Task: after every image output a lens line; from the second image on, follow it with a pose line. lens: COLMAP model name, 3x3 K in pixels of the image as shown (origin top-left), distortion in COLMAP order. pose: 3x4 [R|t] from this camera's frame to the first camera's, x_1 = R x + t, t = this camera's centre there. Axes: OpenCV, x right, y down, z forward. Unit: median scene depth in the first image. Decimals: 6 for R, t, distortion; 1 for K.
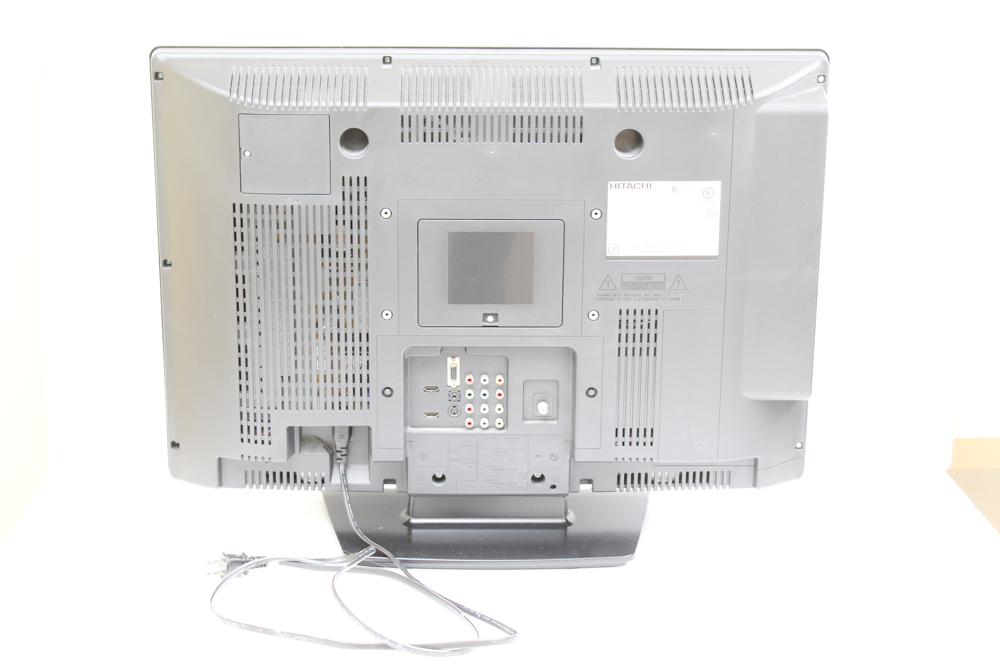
lens RADIAL K [[1179.5, 0, 496.3], [0, 1179.5, 329.9], [0, 0, 1]] dist [0.018922, 0.000000]
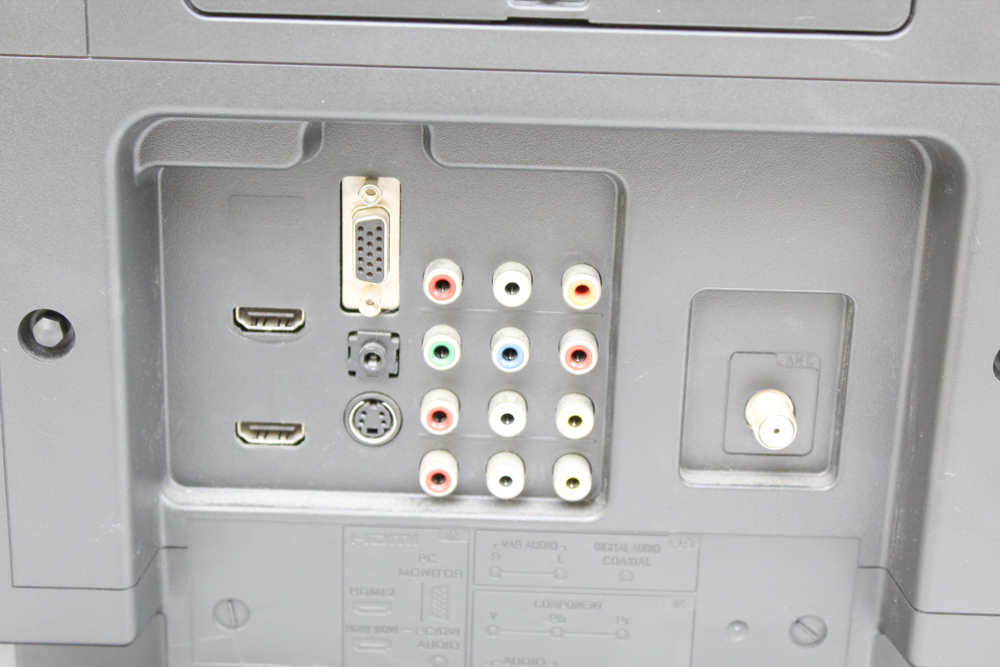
lens RADIAL K [[1306.4, 0, 499.0], [0, 1306.4, 331.9], [0, 0, 1]] dist [-0.017191, 0.000000]
pose [[0.999441, 0.028005, -0.018253, -0.007638], [-0.026068, 0.994759, 0.098872, 0.027108], [0.020926, -0.098341, 0.994933, 0.757274]]
